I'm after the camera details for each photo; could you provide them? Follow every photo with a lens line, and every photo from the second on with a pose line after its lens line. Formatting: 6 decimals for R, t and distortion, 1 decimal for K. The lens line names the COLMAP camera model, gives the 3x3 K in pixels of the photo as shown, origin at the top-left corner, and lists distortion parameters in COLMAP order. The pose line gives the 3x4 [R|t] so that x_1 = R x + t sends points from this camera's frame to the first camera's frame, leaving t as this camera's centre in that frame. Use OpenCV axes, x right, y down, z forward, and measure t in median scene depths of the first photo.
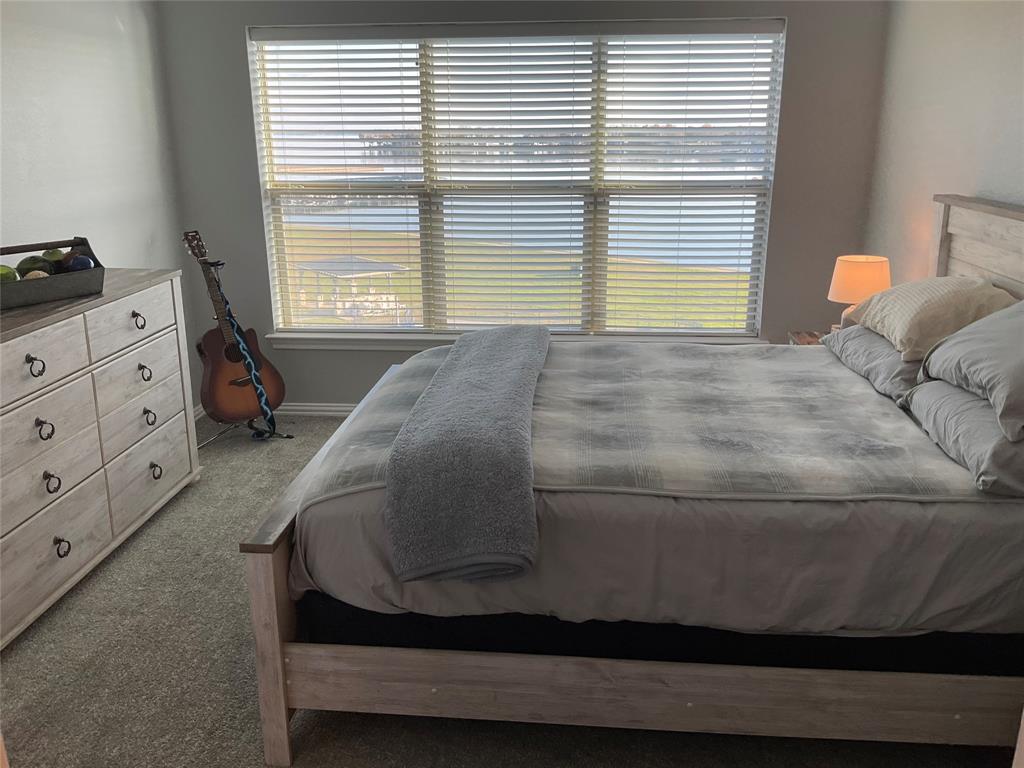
lens RADIAL K [[849.0, 0, 512.0], [0, 849.0, 384.0], [0, 0, 1]] dist [0.010876, 0.001328]
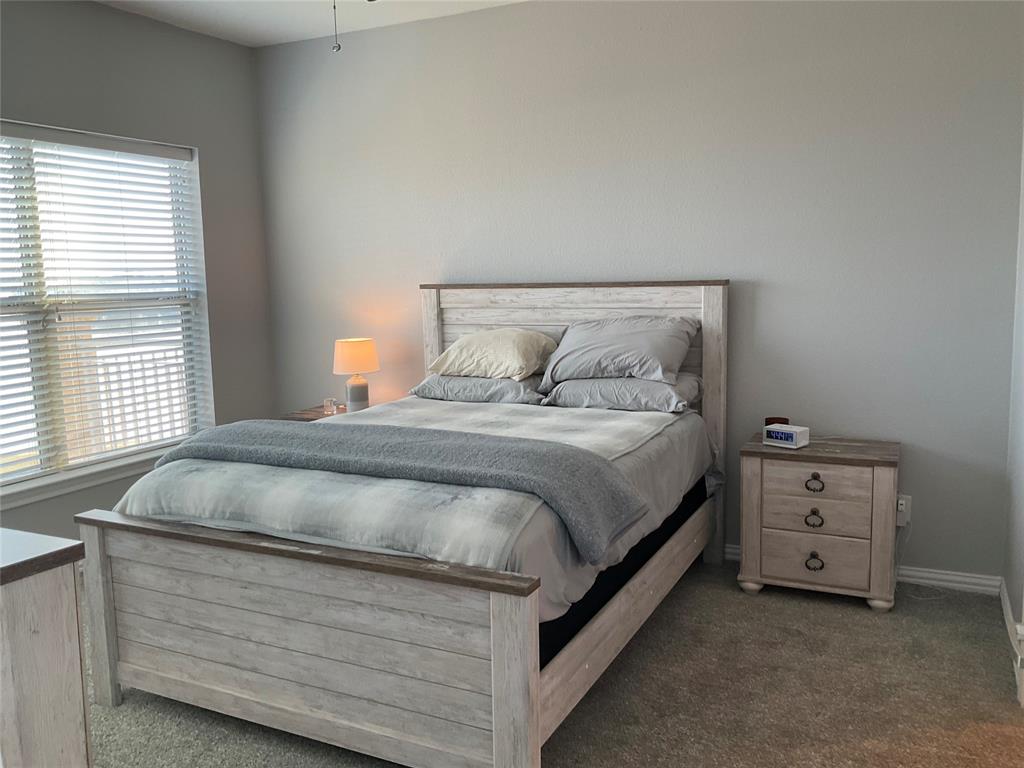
lens RADIAL K [[849.0, 0, 512.0], [0, 849.0, 384.0], [0, 0, 1]] dist [0.010876, 0.001328]
pose [[0.367887, -0.120206, 0.922068, -0.793288], [0.283404, 0.958926, 0.011938, -0.036428], [-0.885630, 0.256926, 0.386843, 0.366406]]
